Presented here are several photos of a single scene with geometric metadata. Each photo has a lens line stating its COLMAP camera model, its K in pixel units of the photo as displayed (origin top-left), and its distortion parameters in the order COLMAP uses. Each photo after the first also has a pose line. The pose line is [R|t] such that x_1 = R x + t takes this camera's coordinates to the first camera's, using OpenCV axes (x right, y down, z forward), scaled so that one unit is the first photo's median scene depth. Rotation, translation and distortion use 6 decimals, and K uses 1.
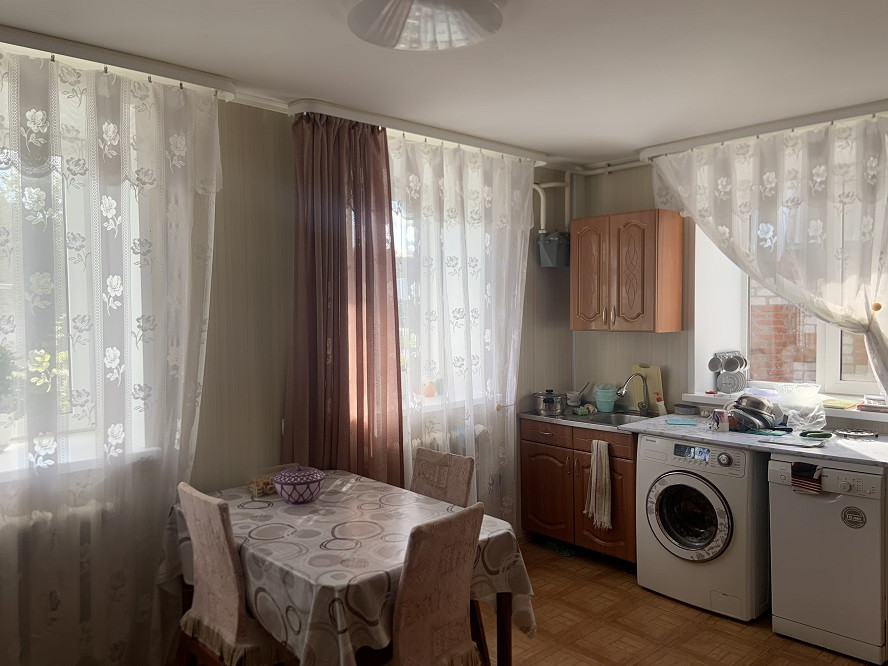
lens RADIAL K [[676.9, 0, 423.3], [0, 676.9, 330.6], [0, 0, 1]] dist [0.050681, -0.009018]
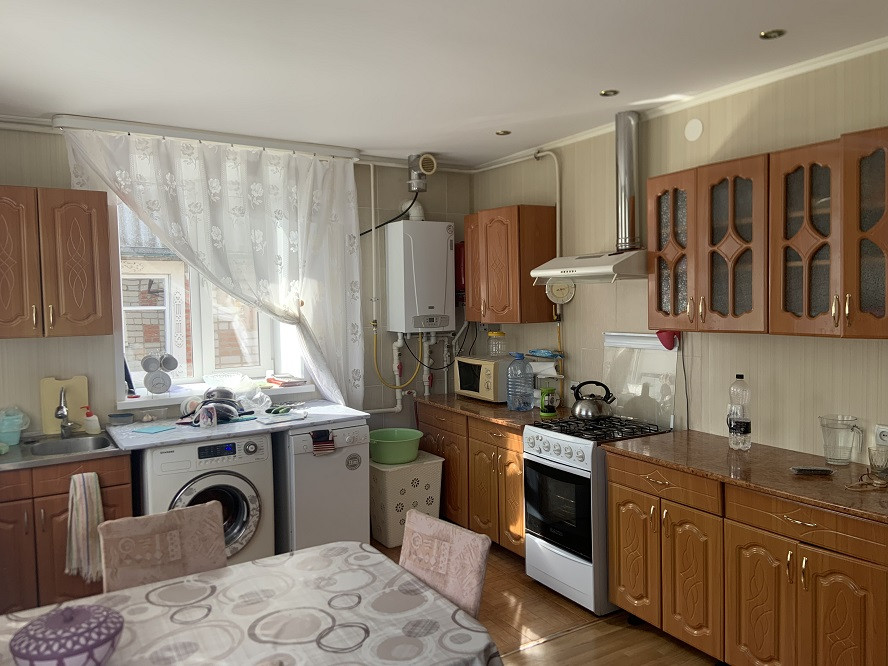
lens RADIAL K [[676.9, 0, 443.5], [0, 676.9, 331.1], [0, 0, 1]] dist [0.050681, -0.009018]
pose [[0.175273, -0.046718, 0.983411, -0.530859], [0.050655, 0.997978, 0.038382, -0.017260], [-0.983216, 0.043088, 0.177285, 0.510619]]
